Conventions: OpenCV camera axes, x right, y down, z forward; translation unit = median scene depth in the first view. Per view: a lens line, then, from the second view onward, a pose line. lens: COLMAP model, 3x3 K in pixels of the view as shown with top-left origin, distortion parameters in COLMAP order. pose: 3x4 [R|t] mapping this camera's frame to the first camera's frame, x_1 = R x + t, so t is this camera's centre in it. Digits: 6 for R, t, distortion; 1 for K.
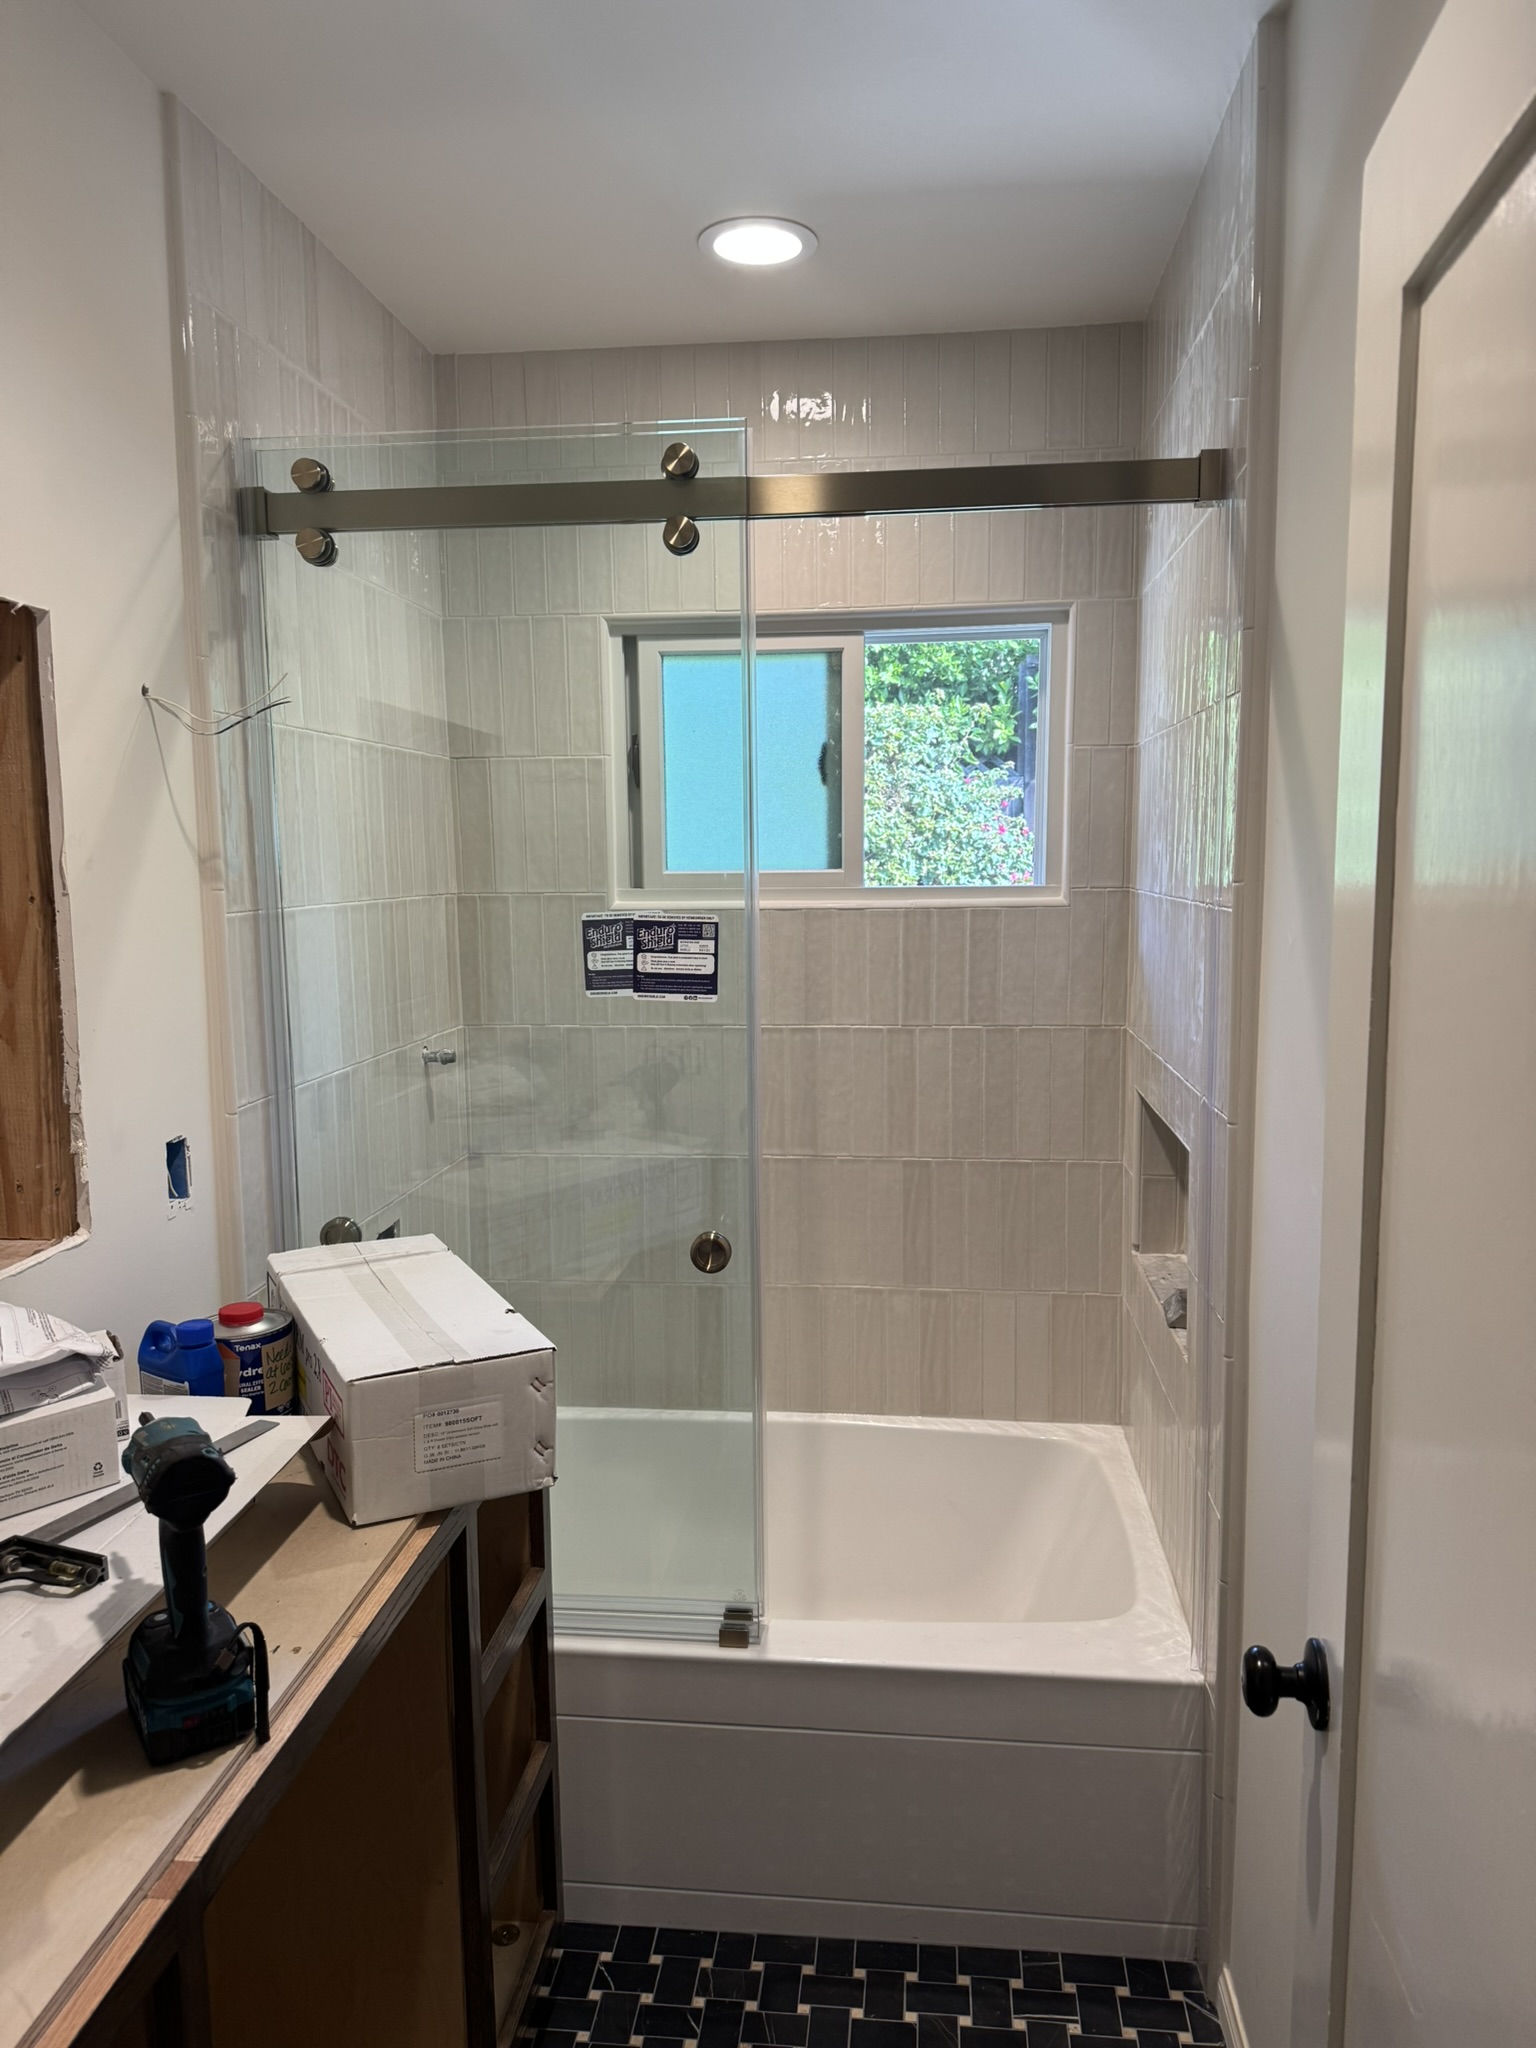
lens RADIAL K [[1432.2, 0, 769.4], [0, 1432.2, 1034.1], [0, 0, 1]] dist [0.067292, -0.077104]
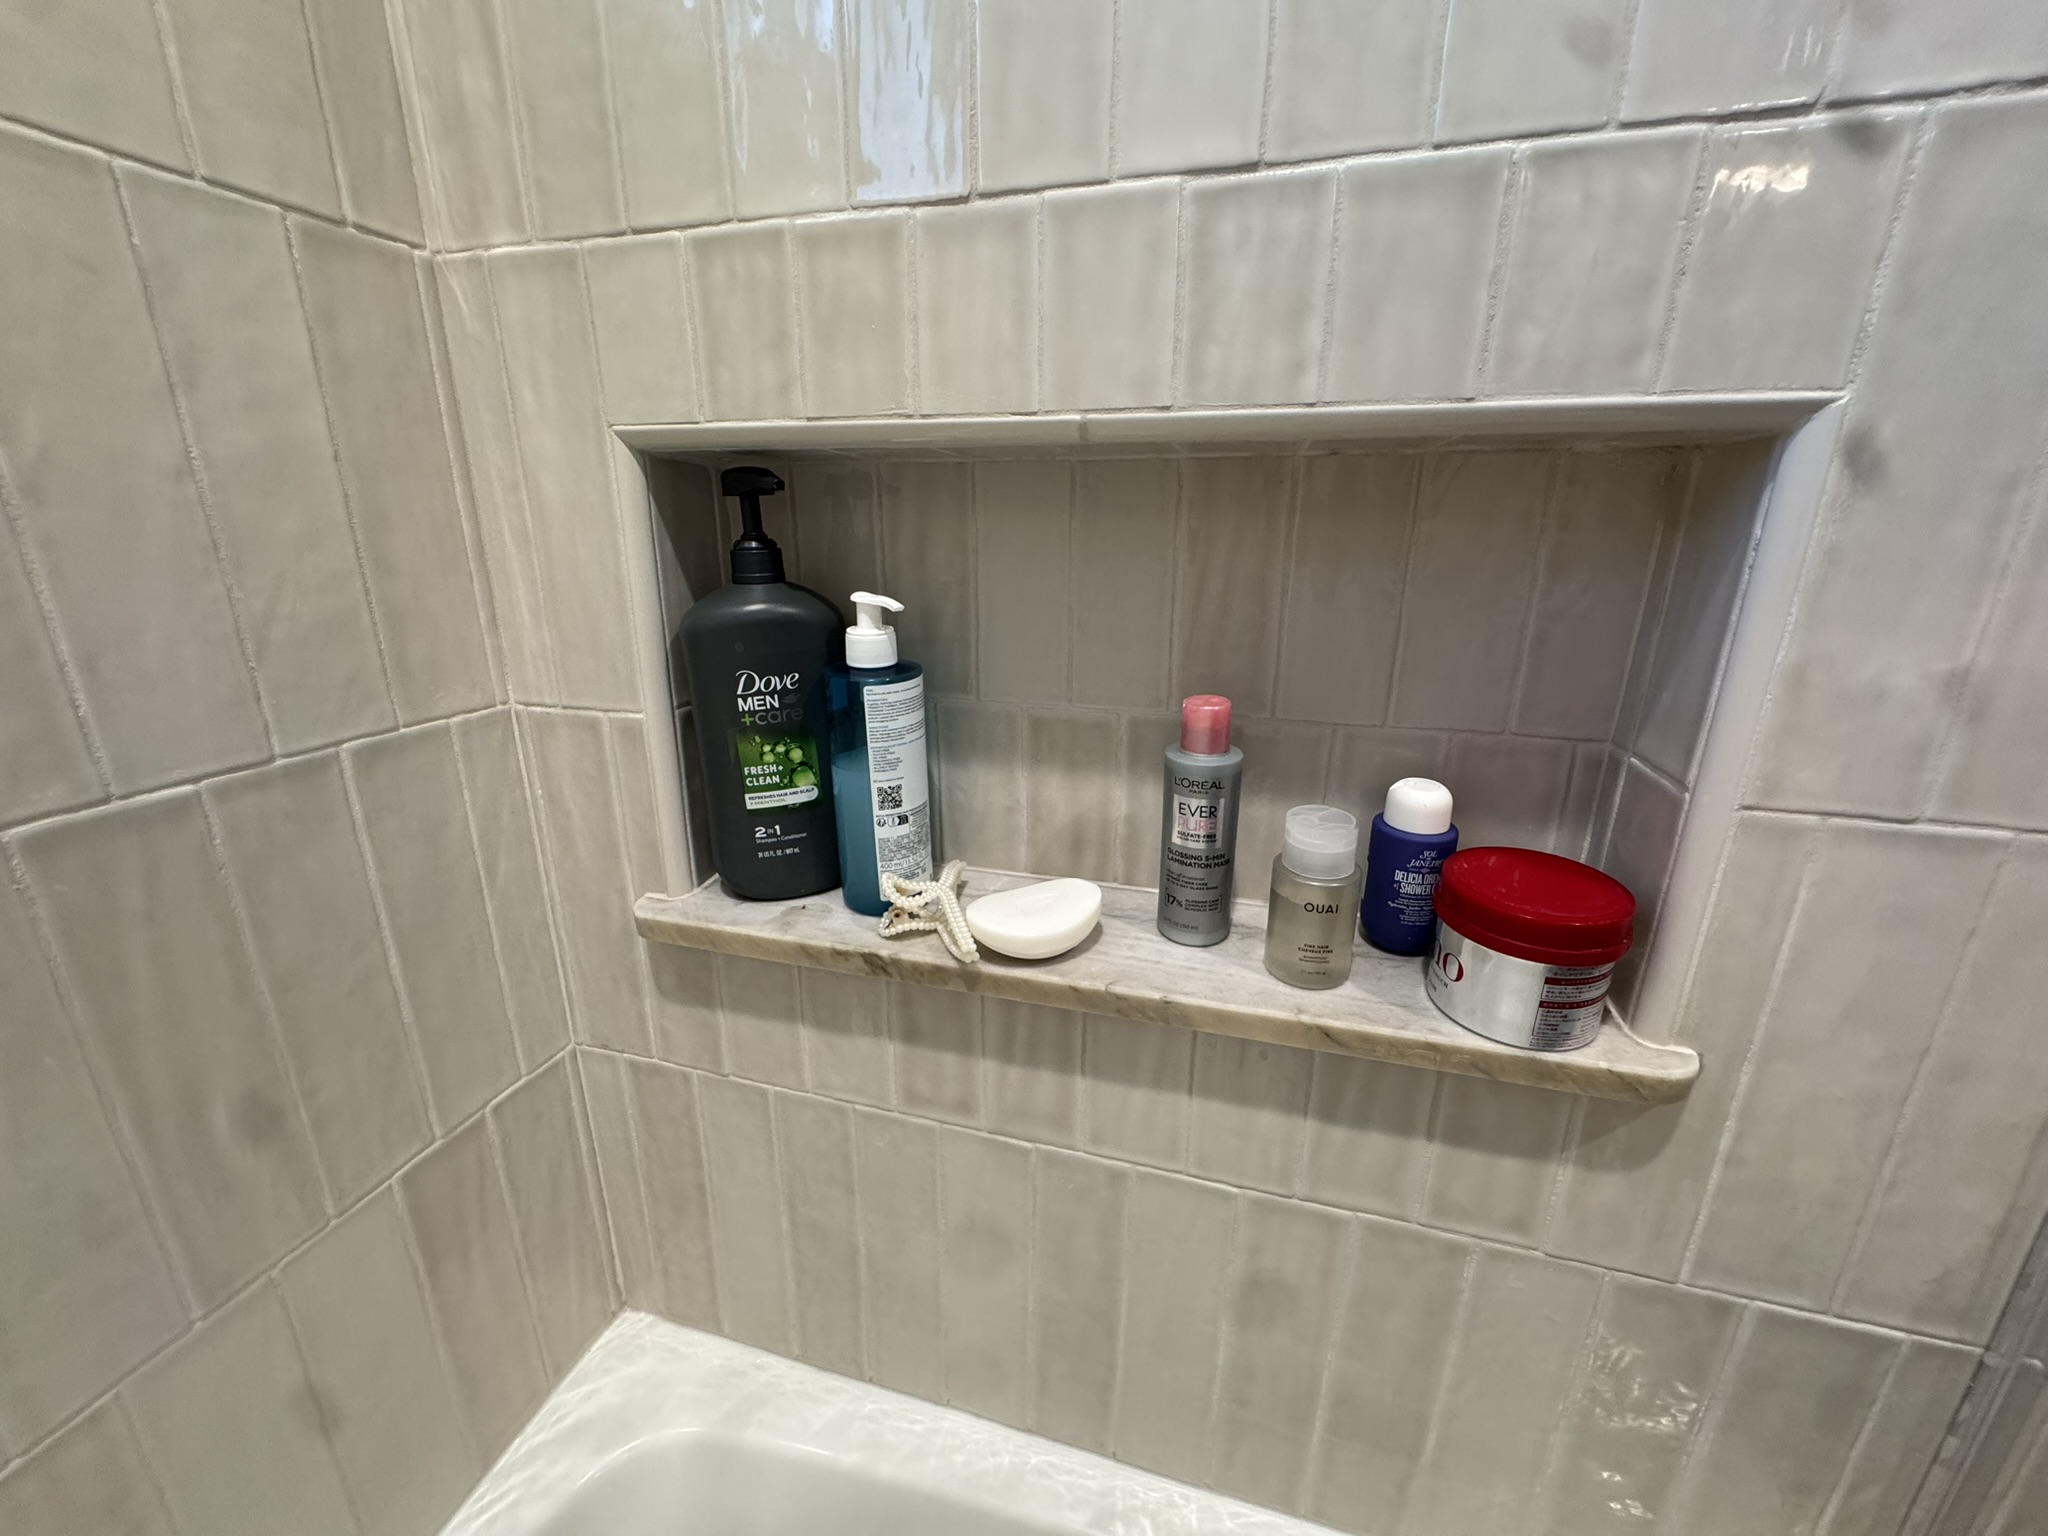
lens RADIAL K [[816.3, 0, 1023.1], [0, 816.3, 764.4], [0, 0, 1]] dist [-0.003341, 0.000104]
pose [[0.173590, -0.277182, 0.945006, 0.079916], [0.117101, 0.958576, 0.259652, 0.066162], [-0.977831, 0.065588, 0.198857, 0.844472]]
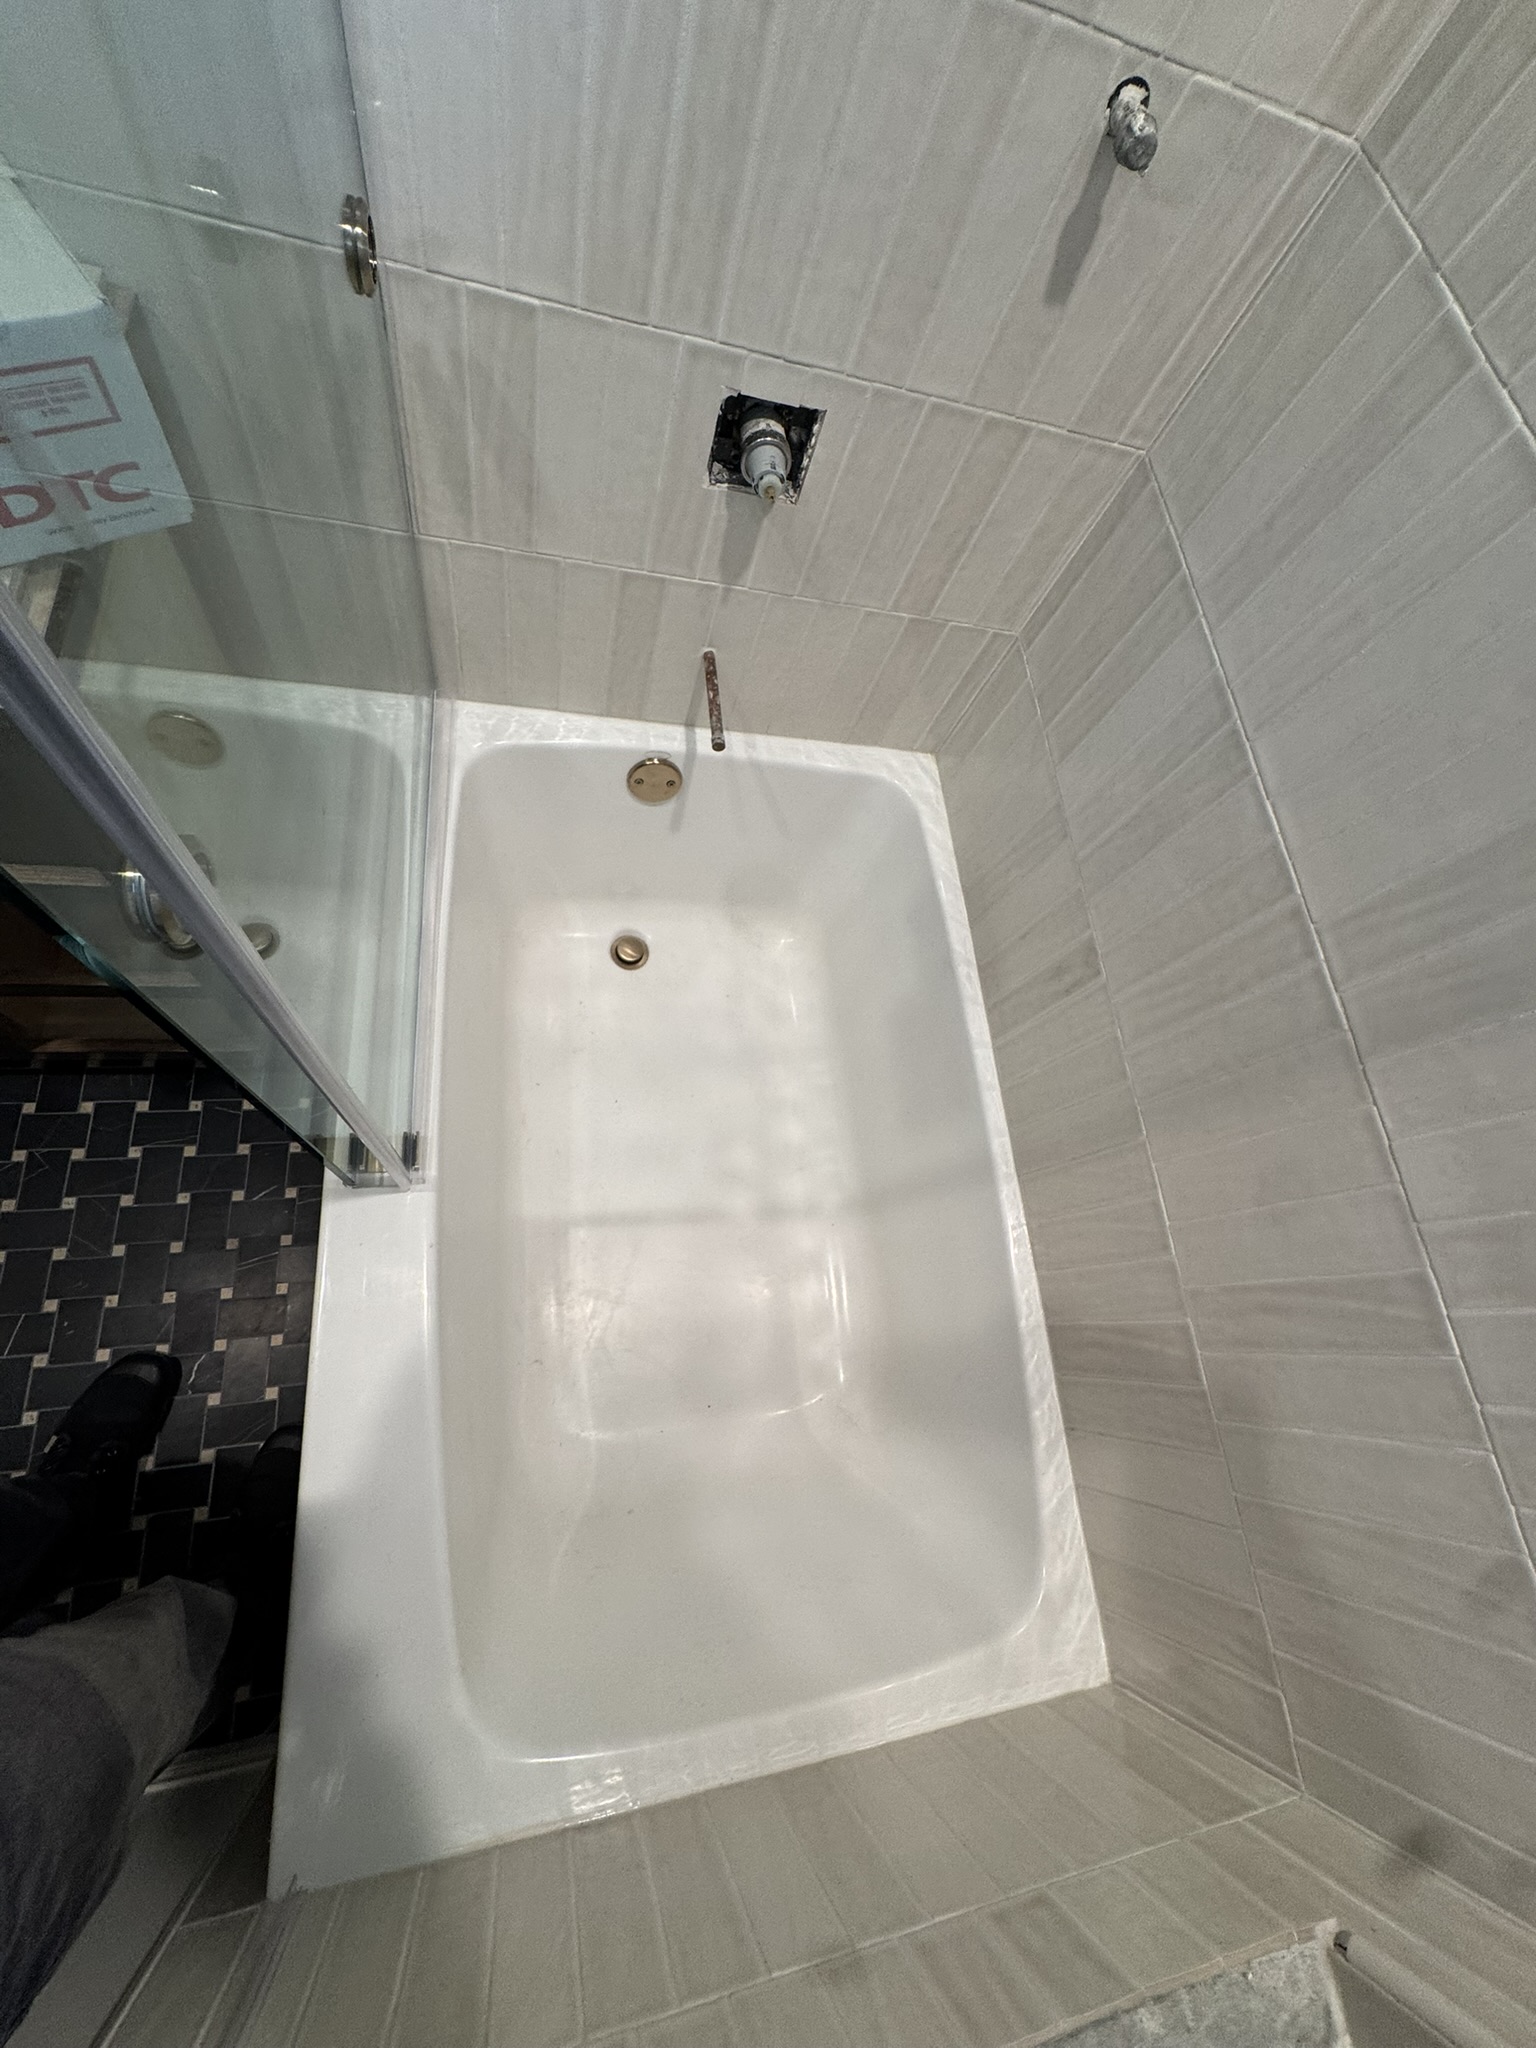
lens RADIAL K [[816.3, 0, 772.4], [0, 816.3, 1024.7], [0, 0, 1]] dist [-0.003341, 0.000104]
pose [[0.191238, 0.937604, -0.290392, 0.061632], [-0.388397, 0.343990, 0.854879, -0.055131], [0.901430, -0.050698, 0.429947, 0.763842]]
